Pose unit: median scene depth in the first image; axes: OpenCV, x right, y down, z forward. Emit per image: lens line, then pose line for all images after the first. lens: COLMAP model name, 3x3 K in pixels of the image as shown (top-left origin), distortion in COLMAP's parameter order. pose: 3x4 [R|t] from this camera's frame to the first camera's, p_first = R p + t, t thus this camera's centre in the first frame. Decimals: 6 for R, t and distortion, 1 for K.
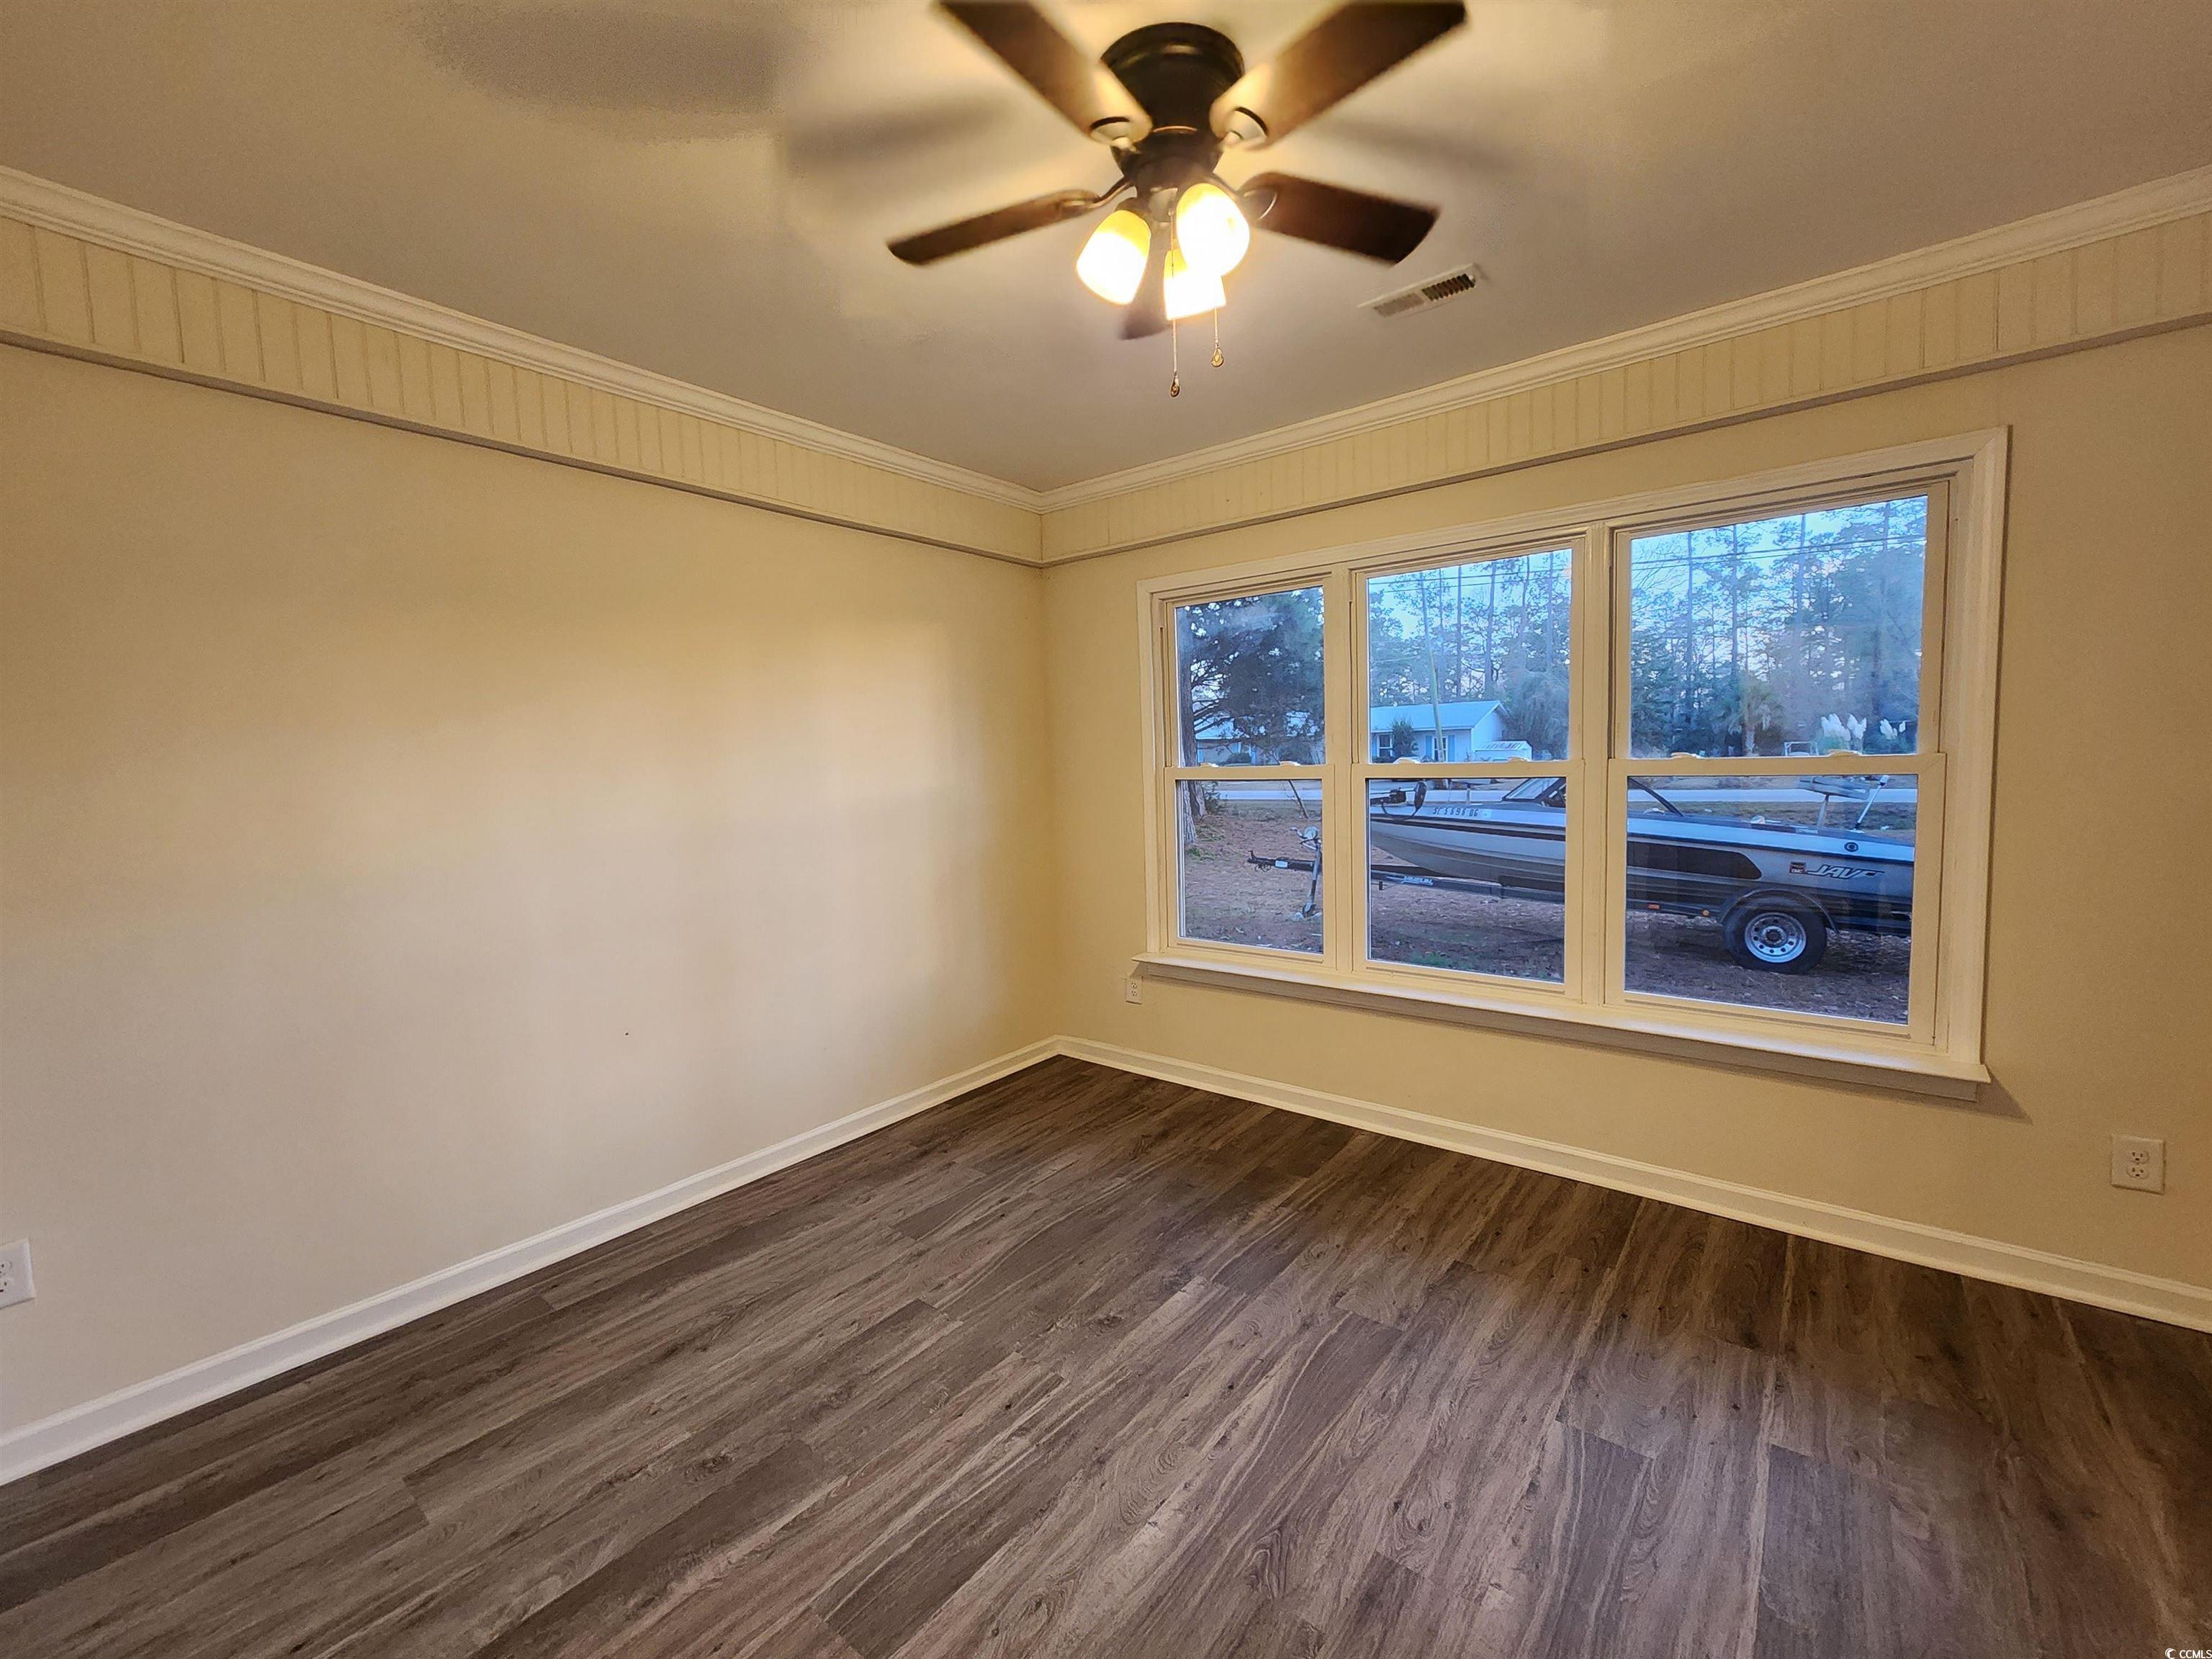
lens RADIAL K [[906.2, 0, 1102.5], [0, 906.2, 825.8], [0, 0, 1]] dist [-0.000778, 0.000020]
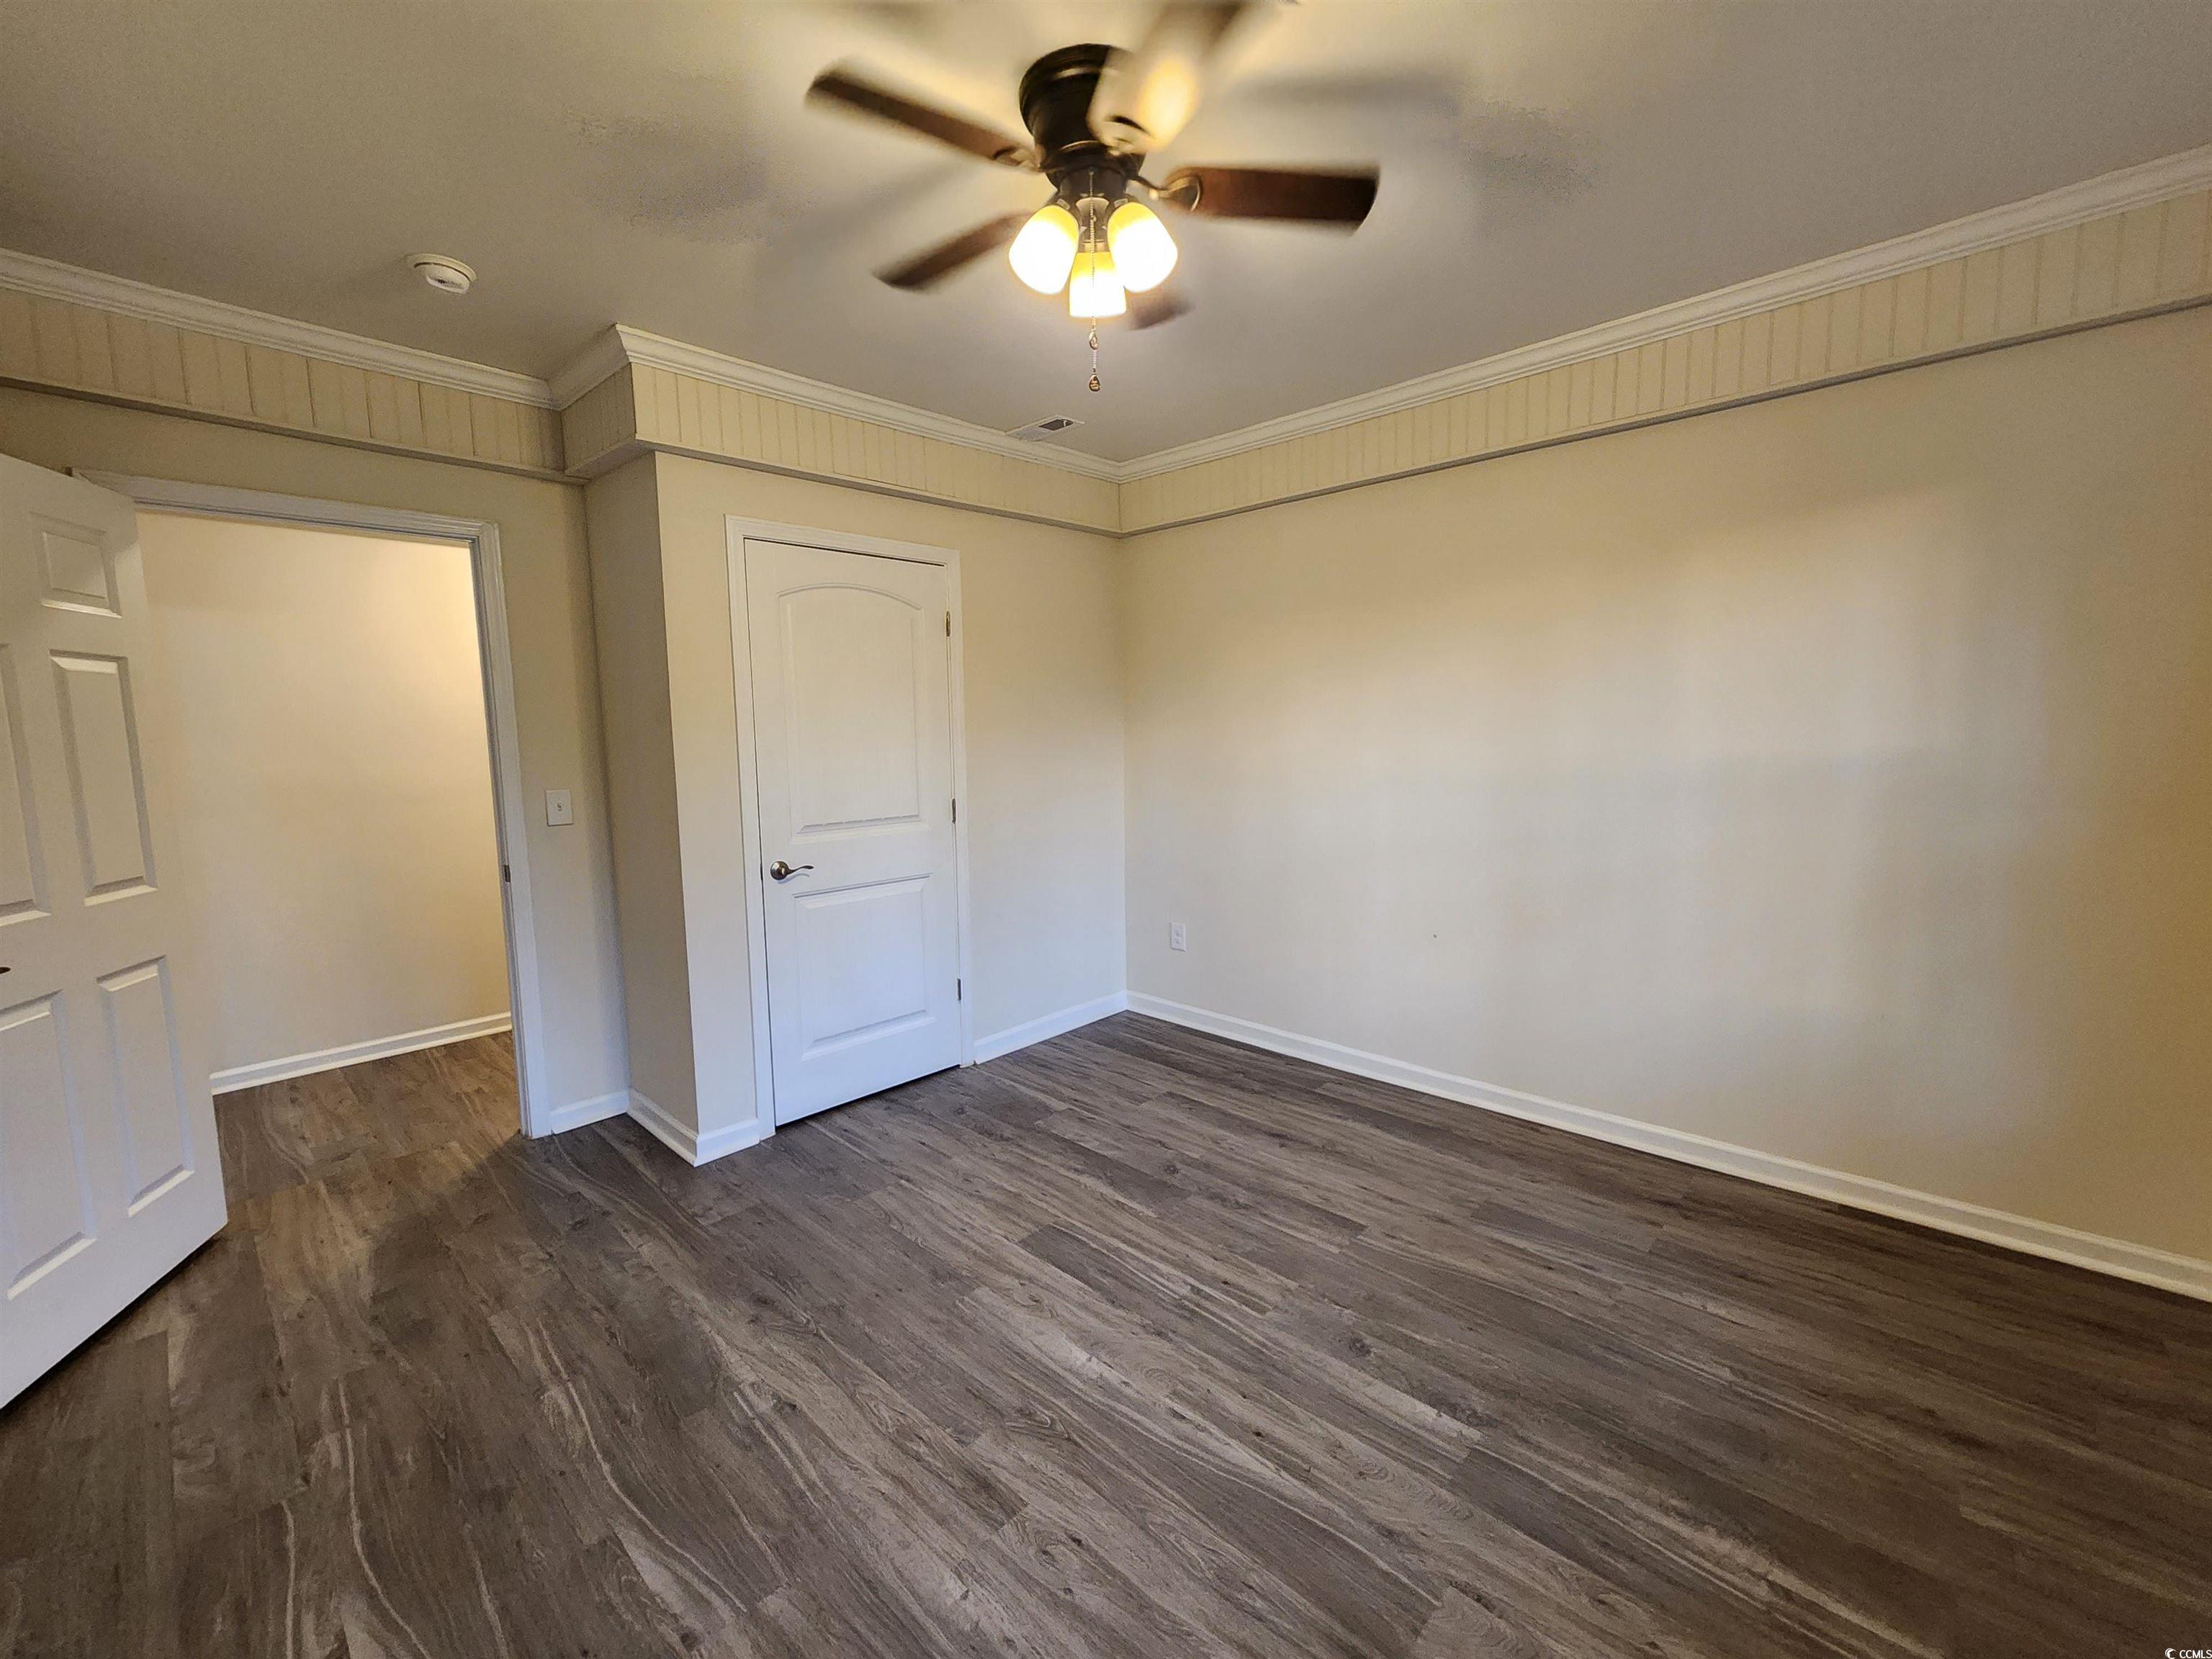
lens RADIAL K [[906.2, 0, 1102.5], [0, 906.2, 825.8], [0, 0, 1]] dist [-0.000778, 0.000020]
pose [[-0.085002, 0.137087, -0.986905, 0.940455], [-0.052461, 0.988500, 0.141827, -0.088280], [0.994999, 0.063830, -0.076833, 0.868182]]
